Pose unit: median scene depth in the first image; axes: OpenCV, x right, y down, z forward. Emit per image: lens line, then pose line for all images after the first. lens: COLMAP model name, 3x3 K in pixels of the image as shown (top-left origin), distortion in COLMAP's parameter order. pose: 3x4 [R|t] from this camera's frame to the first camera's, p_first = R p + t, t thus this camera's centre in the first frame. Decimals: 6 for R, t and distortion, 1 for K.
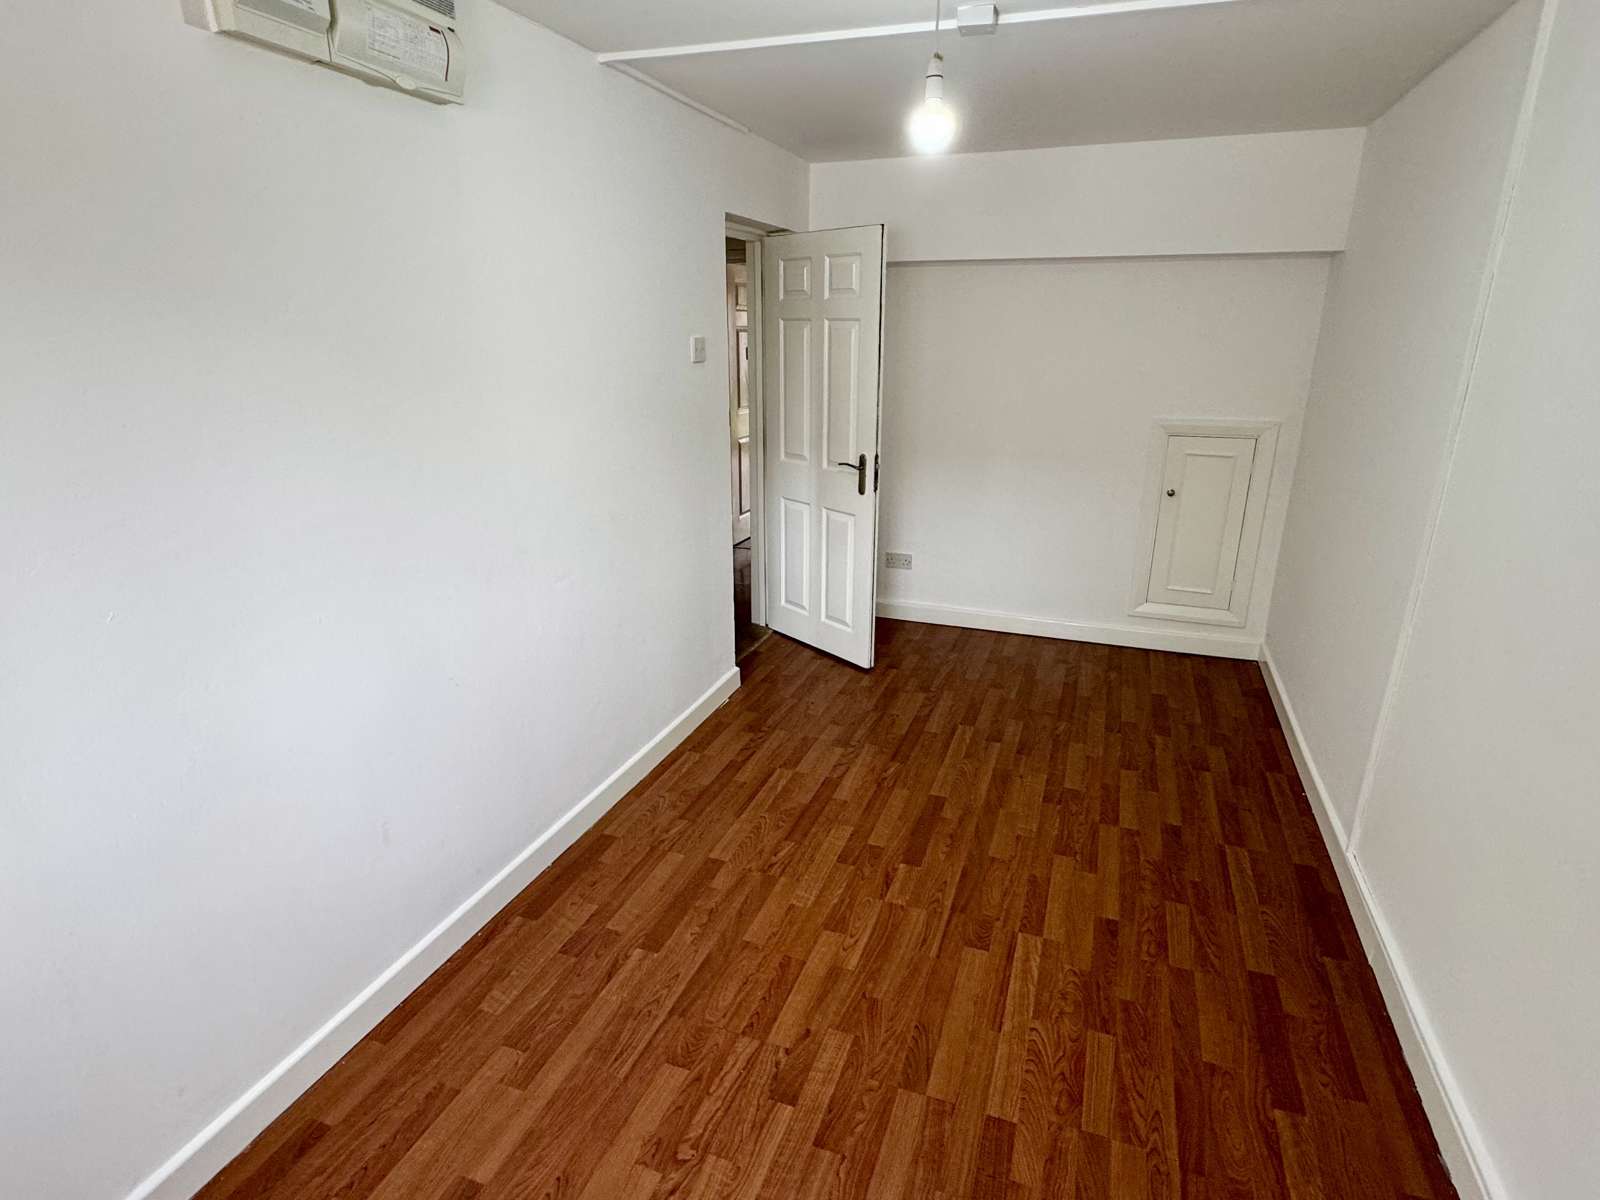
lens RADIAL K [[850.9, 0, 800.0], [0, 850.9, 600.0], [0, 0, 1]] dist [0.000167, 0.001122]
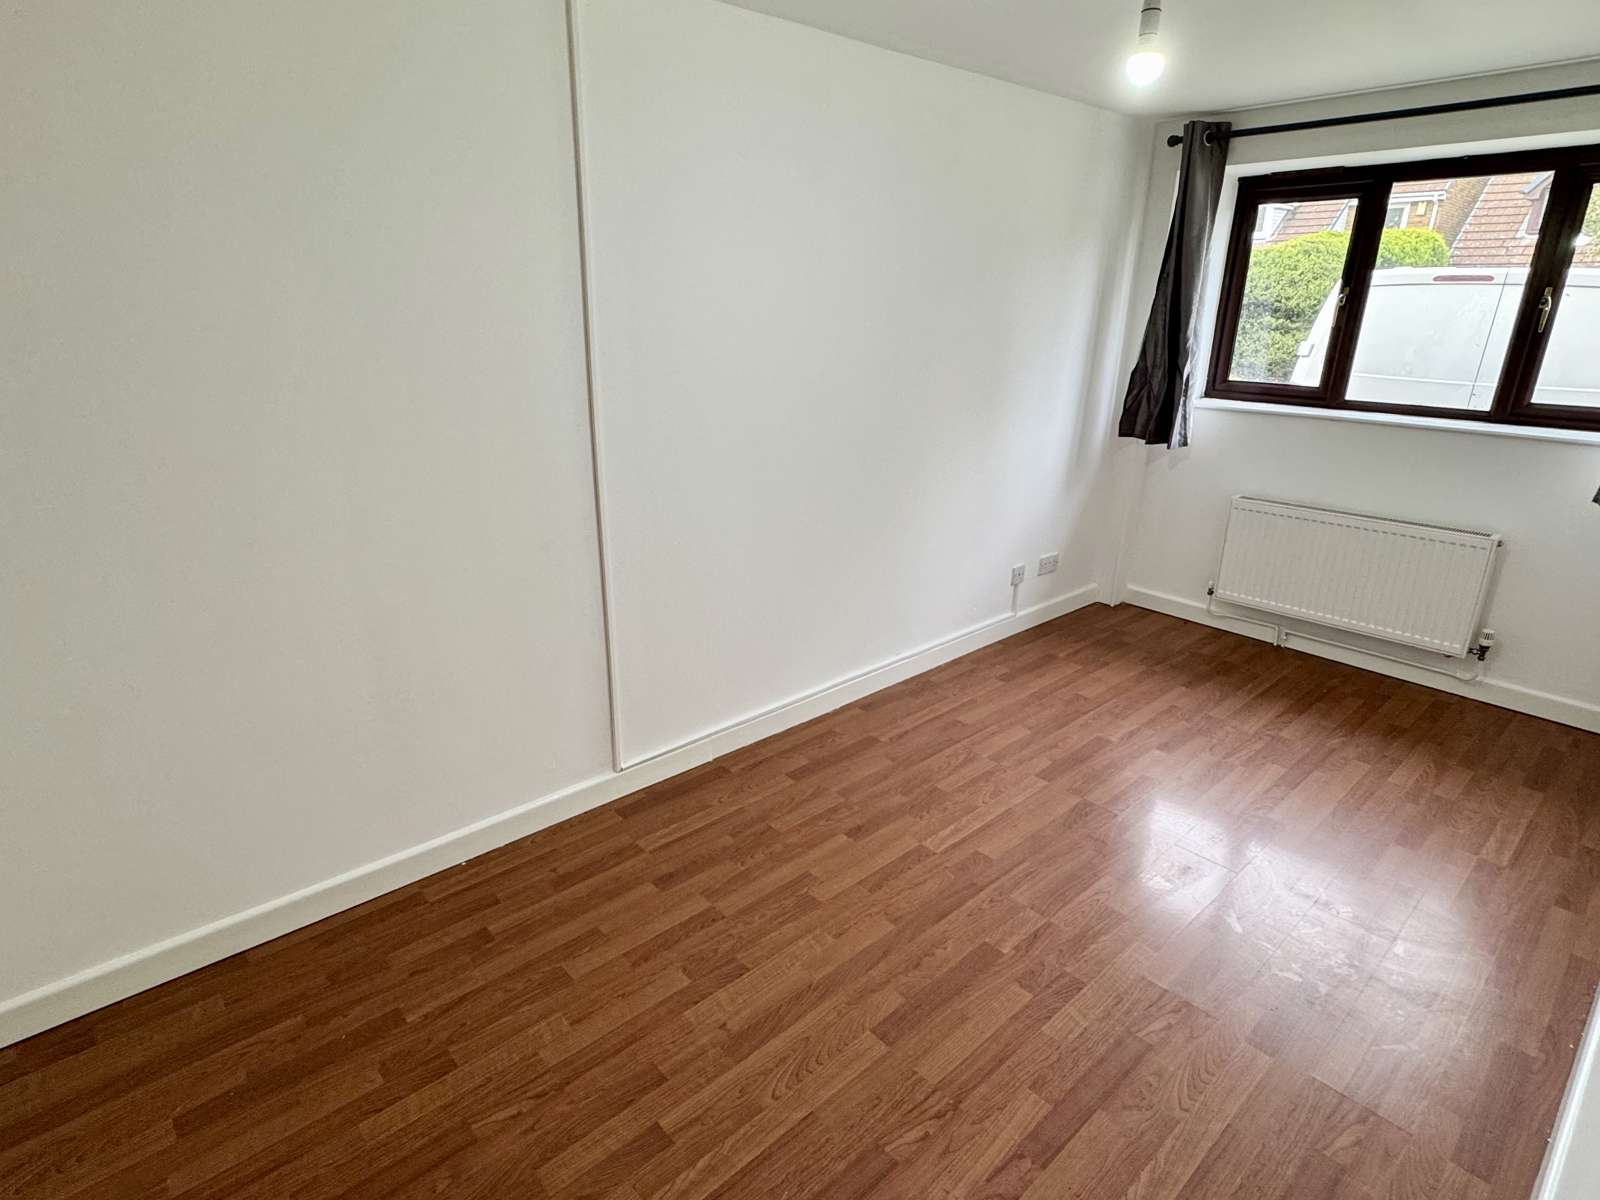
lens RADIAL K [[850.9, 0, 800.0], [0, 850.9, 600.0], [0, 0, 1]] dist [0.000167, 0.001122]
pose [[-0.884568, -0.160899, 0.437779, -0.009667], [0.135068, 0.810025, 0.570628, -0.457857], [-0.446425, 0.563890, -0.694790, 1.473030]]
